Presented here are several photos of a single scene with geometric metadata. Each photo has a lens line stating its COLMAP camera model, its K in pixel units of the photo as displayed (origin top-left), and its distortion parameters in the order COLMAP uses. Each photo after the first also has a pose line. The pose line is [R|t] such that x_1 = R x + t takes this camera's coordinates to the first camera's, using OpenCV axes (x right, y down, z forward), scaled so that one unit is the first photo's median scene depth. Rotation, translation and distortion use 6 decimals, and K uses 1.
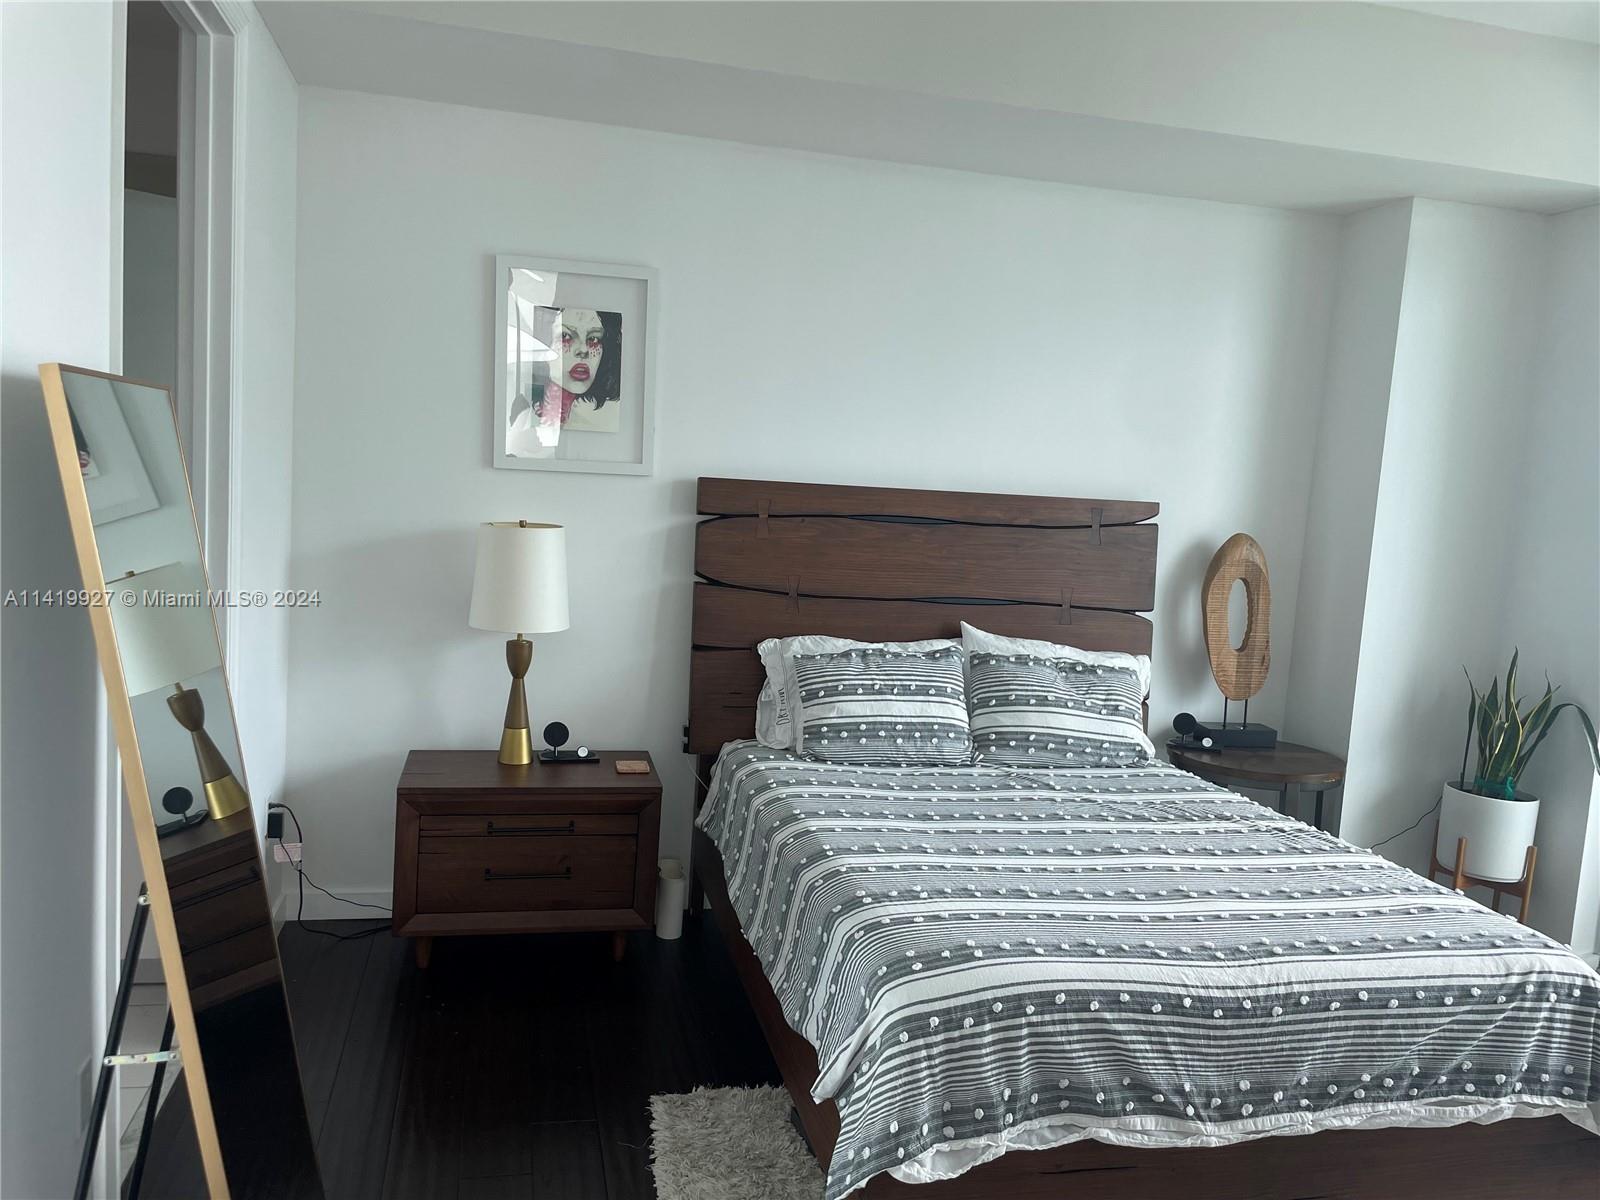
lens RADIAL K [[1210.7, 0, 785.9], [0, 1210.7, 601.2], [0, 0, 1]] dist [0.082430, -0.099964]
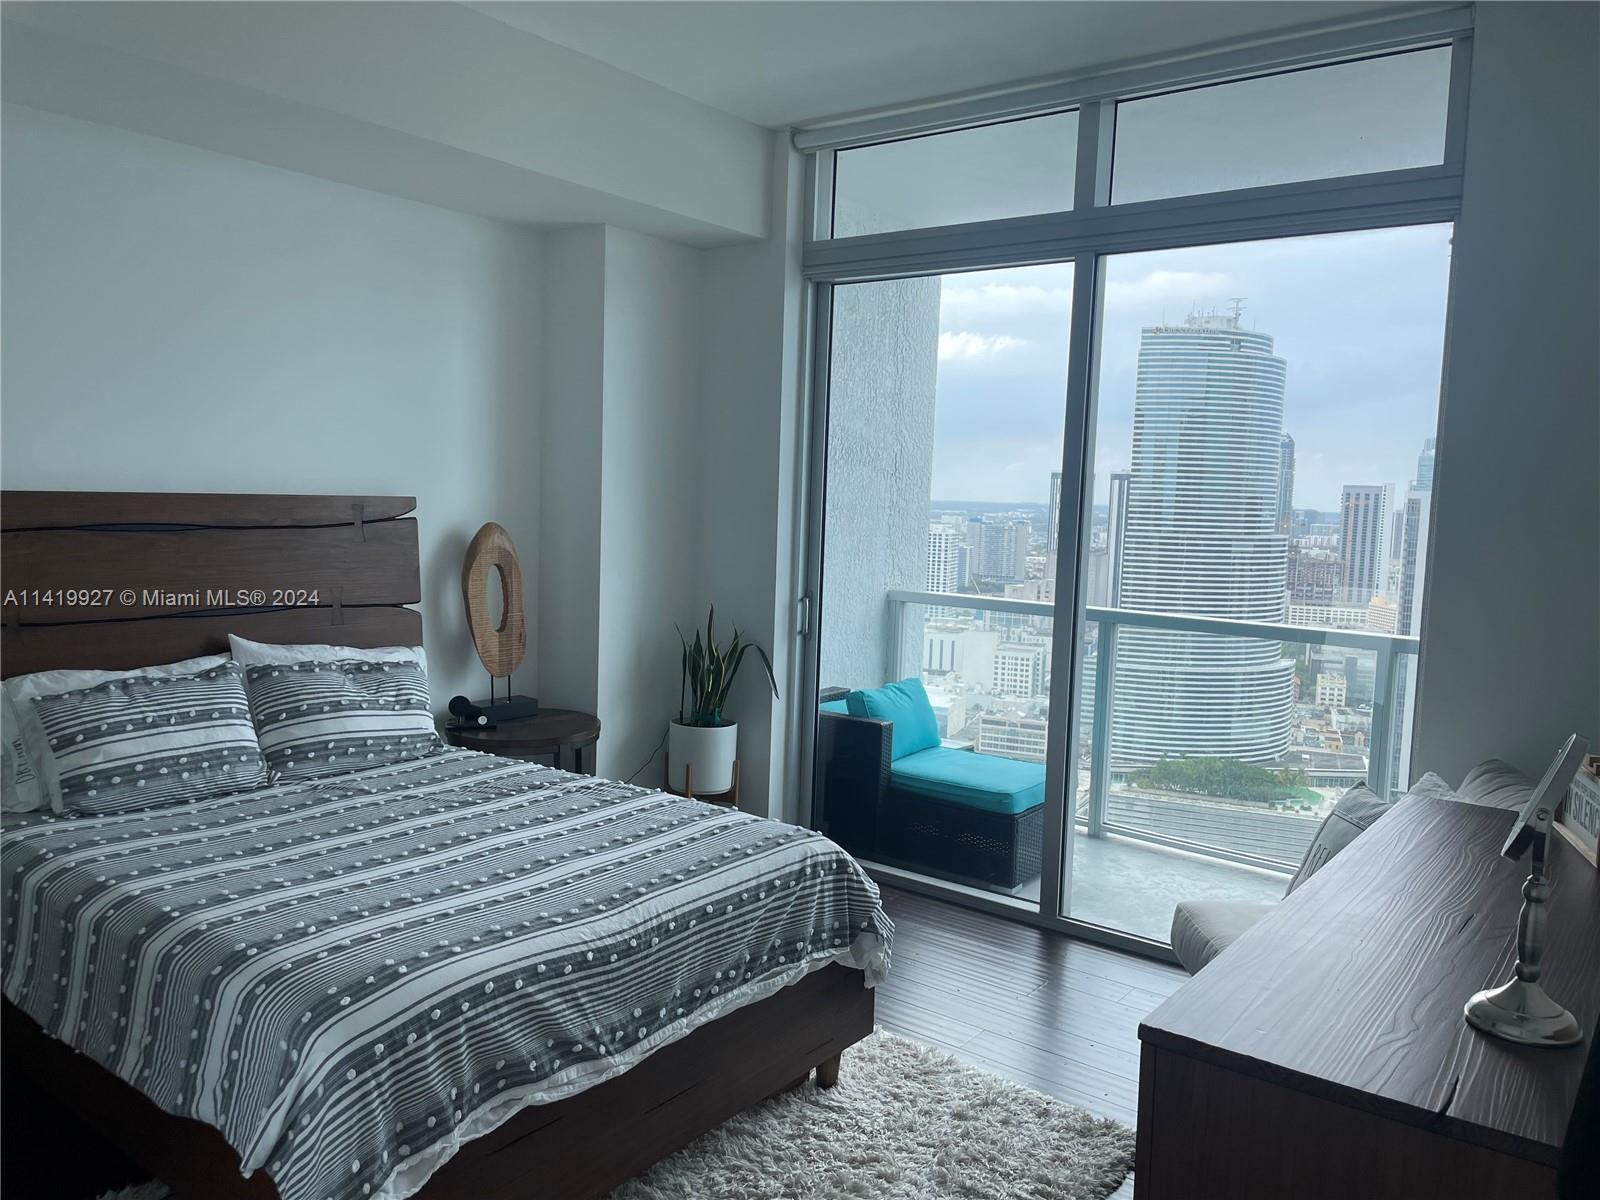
lens RADIAL K [[1210.7, 0, 785.9], [0, 1210.7, 601.2], [0, 0, 1]] dist [0.082430, -0.099964]
pose [[0.776683, -0.097777, 0.622257, -0.167856], [0.084617, 0.995120, 0.050750, -0.032151], [-0.624182, 0.013237, 0.781167, 0.009856]]
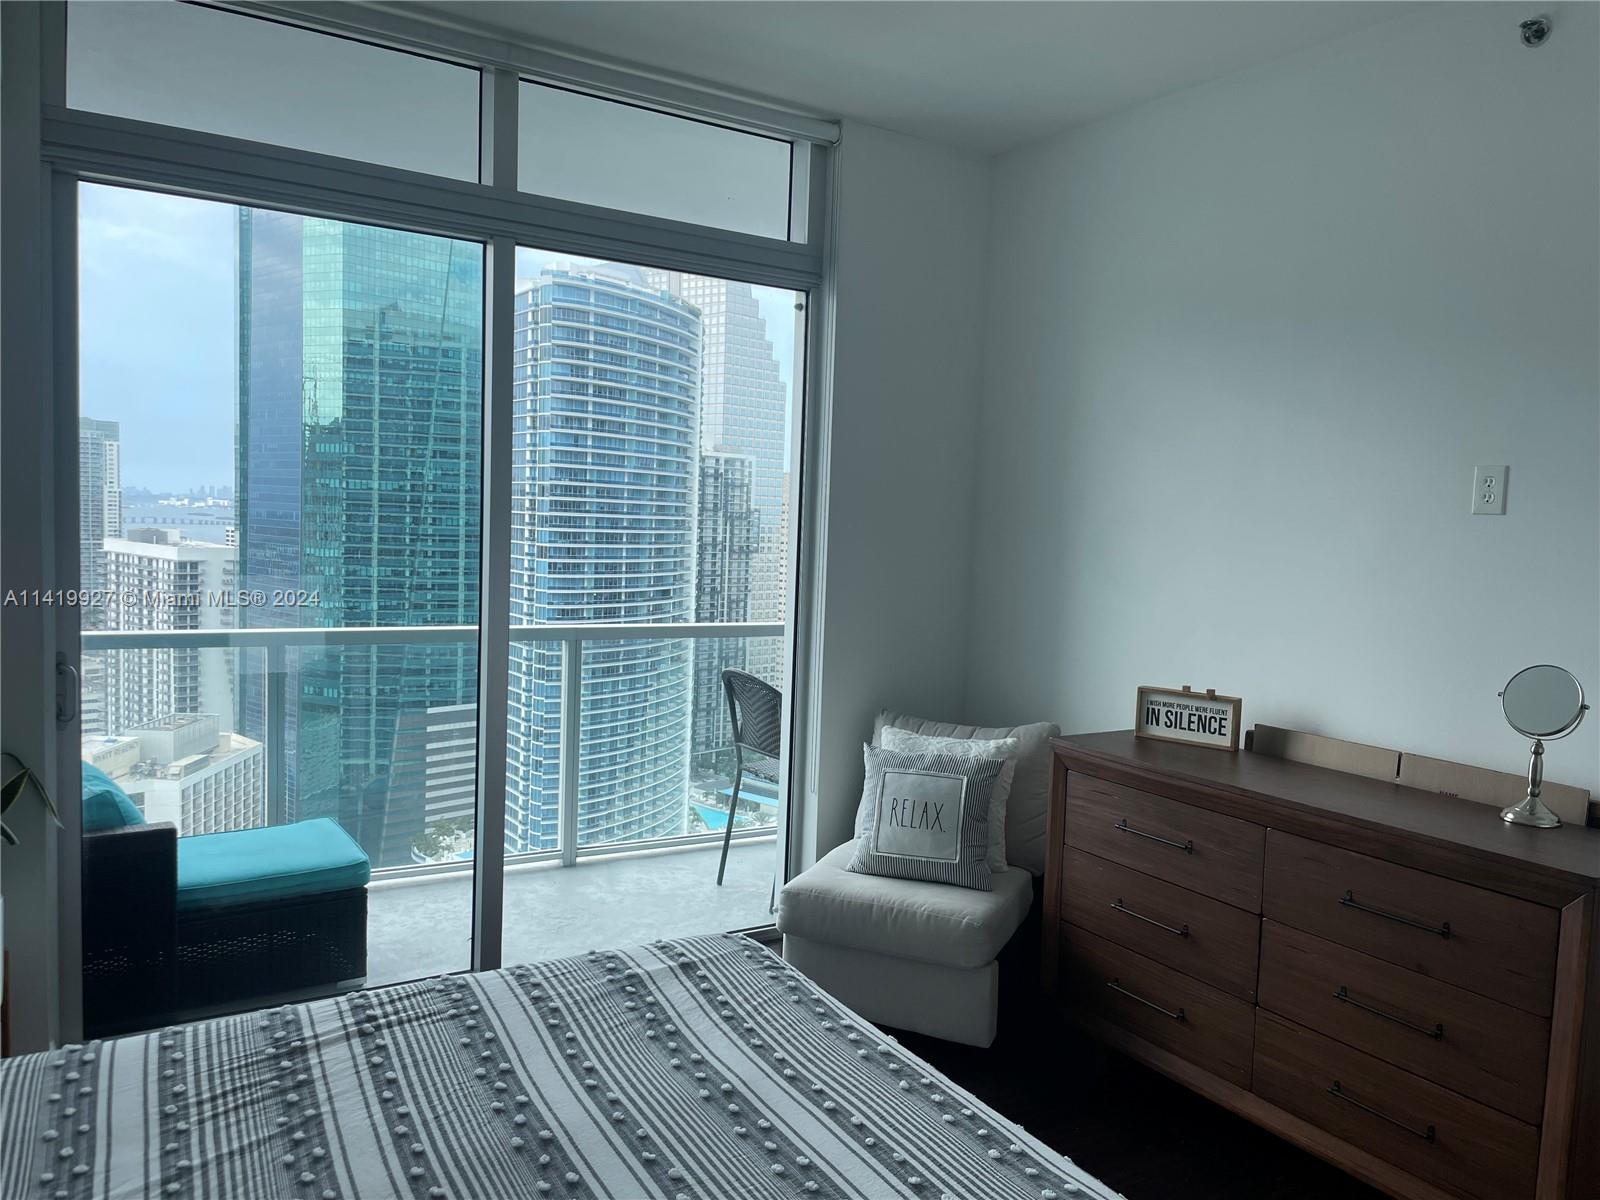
lens RADIAL K [[1191.0, 0, 789.7], [0, 1191.0, 606.6], [0, 0, 1]] dist [0.106092, -0.130030]
pose [[-0.306520, -0.151992, 0.939651, -0.324486], [0.042440, 0.984005, 0.173011, -0.183495], [-0.950917, 0.092910, -0.295167, 1.197591]]
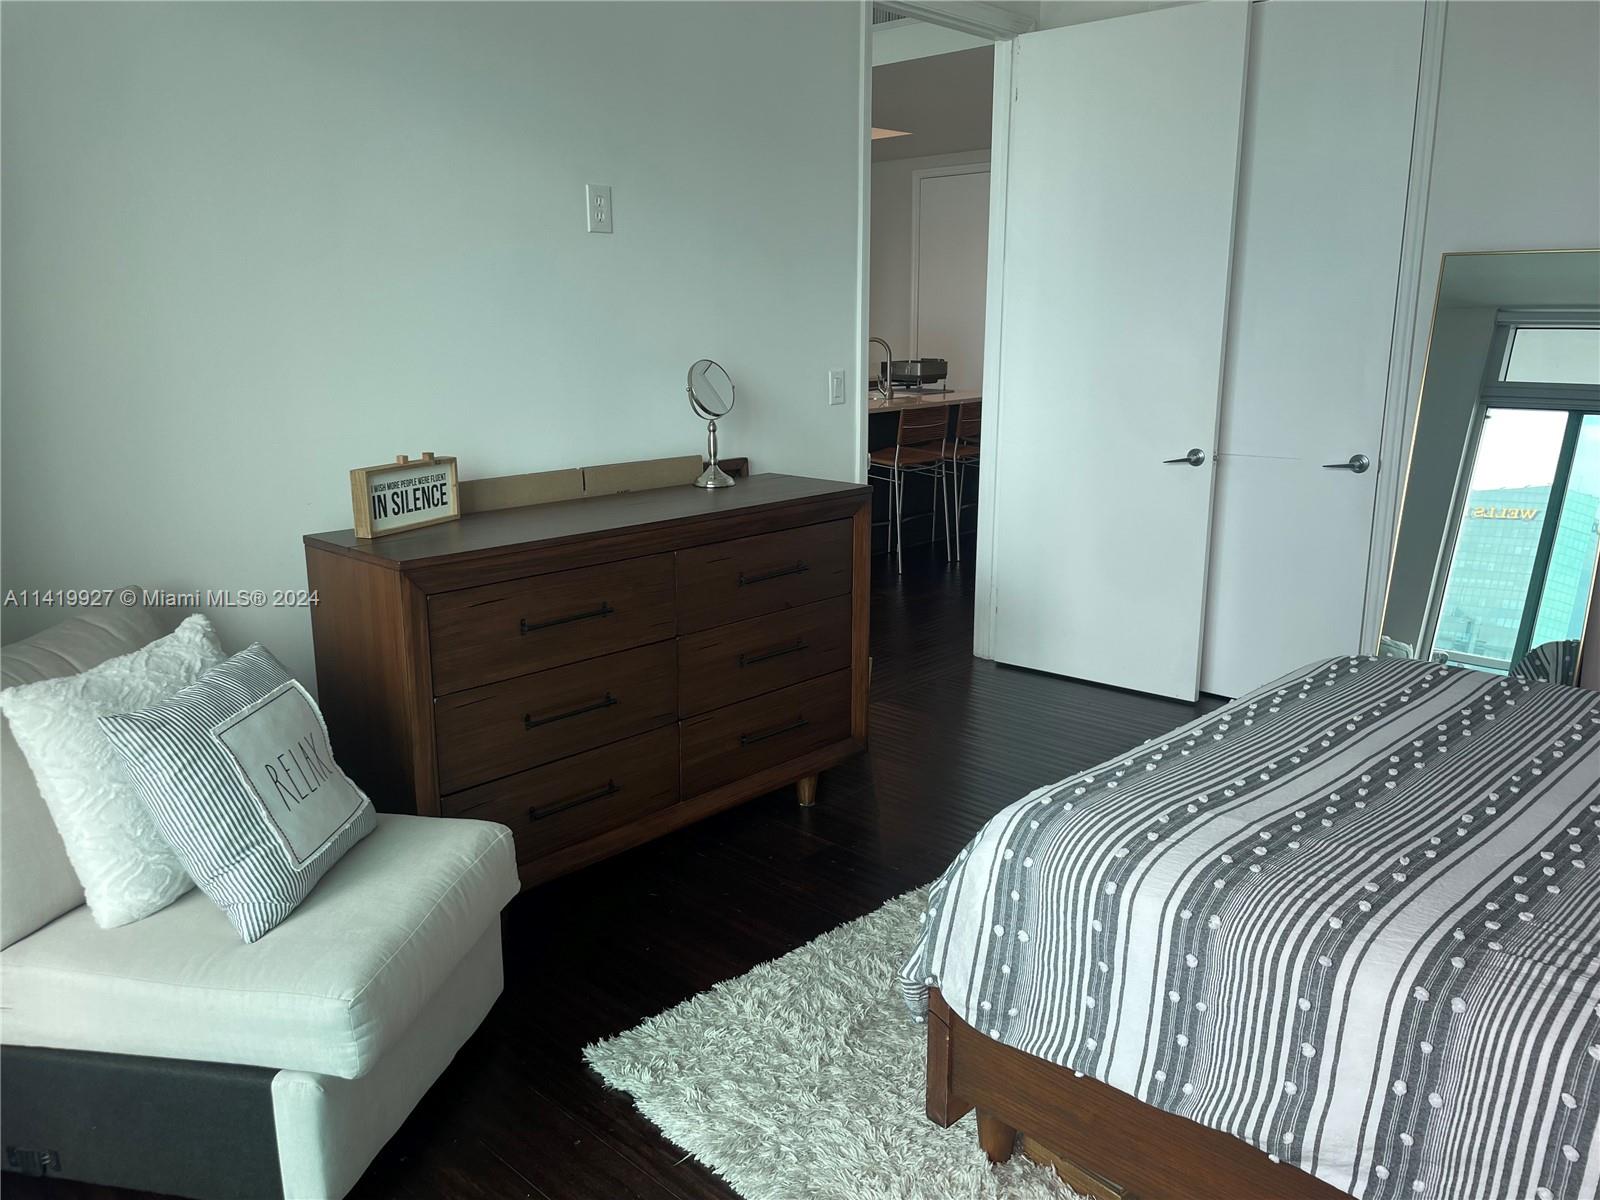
lens RADIAL K [[1210.7, 0, 785.9], [0, 1210.7, 601.2], [0, 0, 1]] dist [0.082430, -0.099964]
pose [[-0.851043, 0.066171, -0.520910, 1.175454], [-0.099969, 0.953466, 0.284443, -0.050385], [0.515492, 0.294148, -0.804826, 1.472112]]
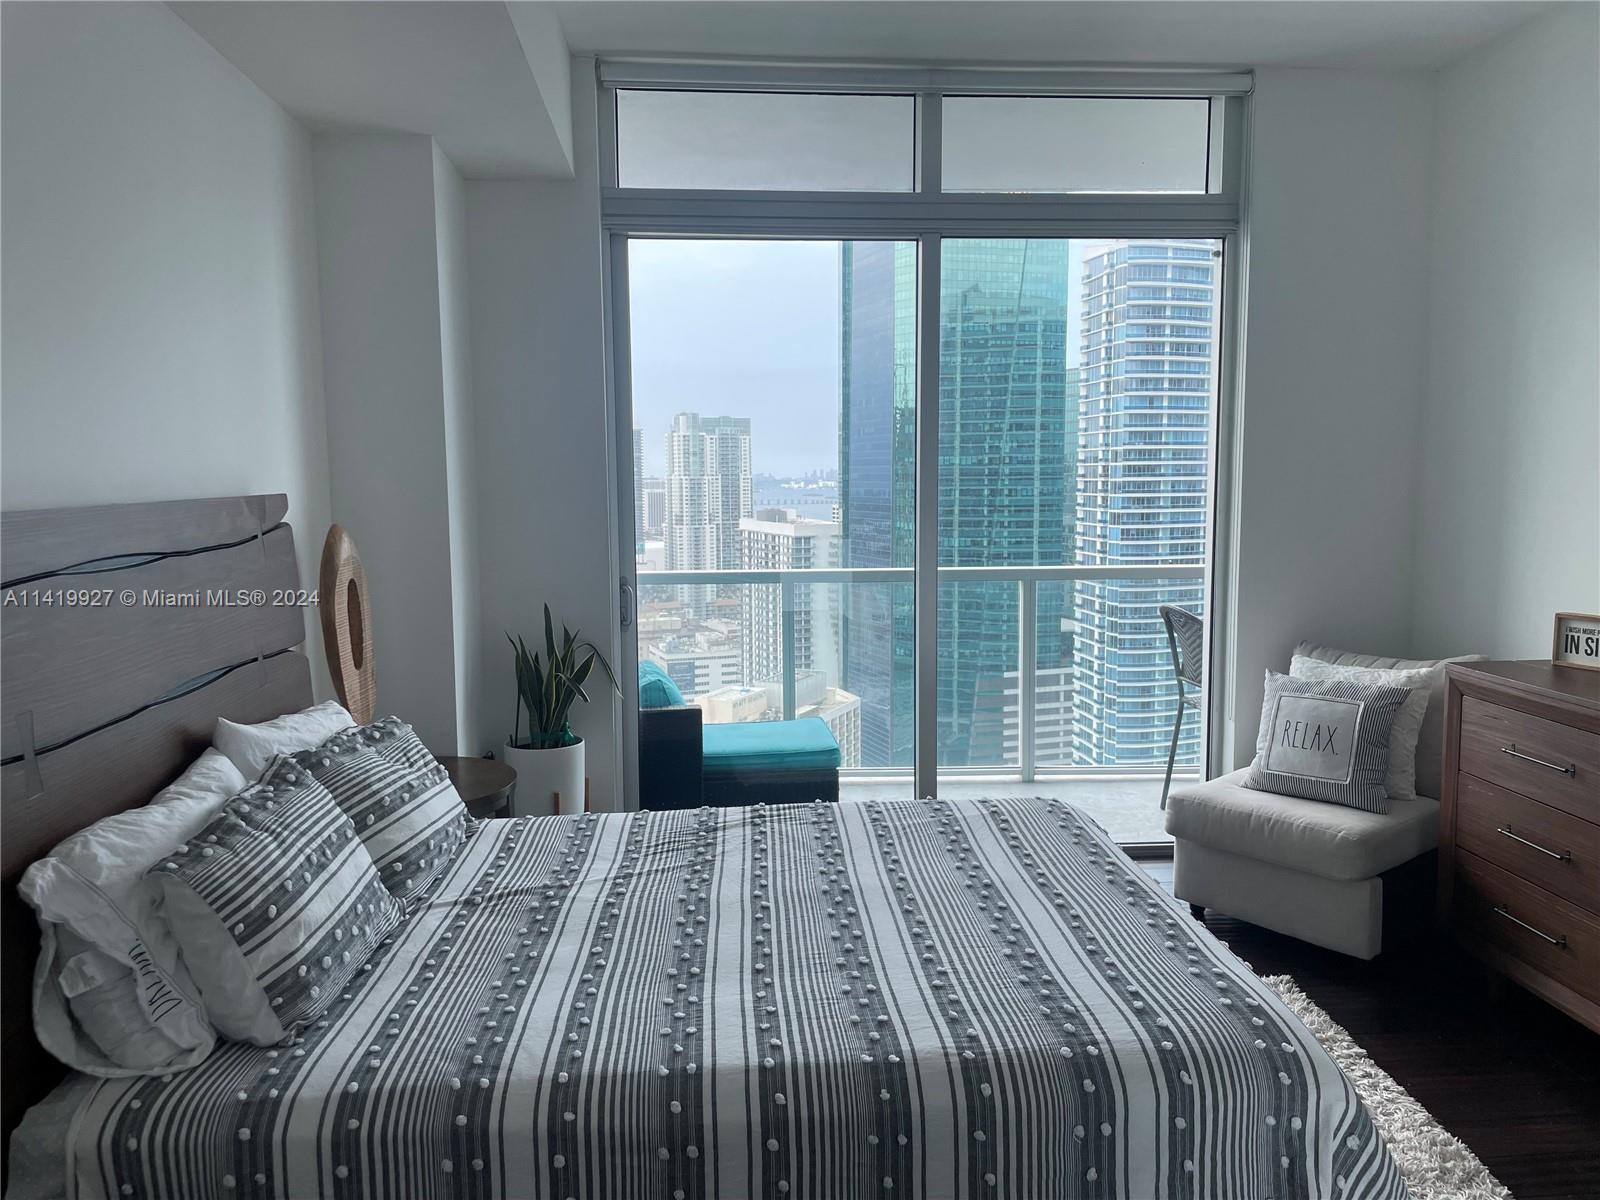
lens RADIAL K [[1191.0, 0, 789.7], [0, 1191.0, 606.6], [0, 0, 1]] dist [0.106092, -0.130030]
pose [[0.156747, -0.176428, 0.971753, -0.610310], [0.122139, 0.979825, 0.158192, -0.155828], [-0.980057, 0.093893, 0.175133, 0.993368]]
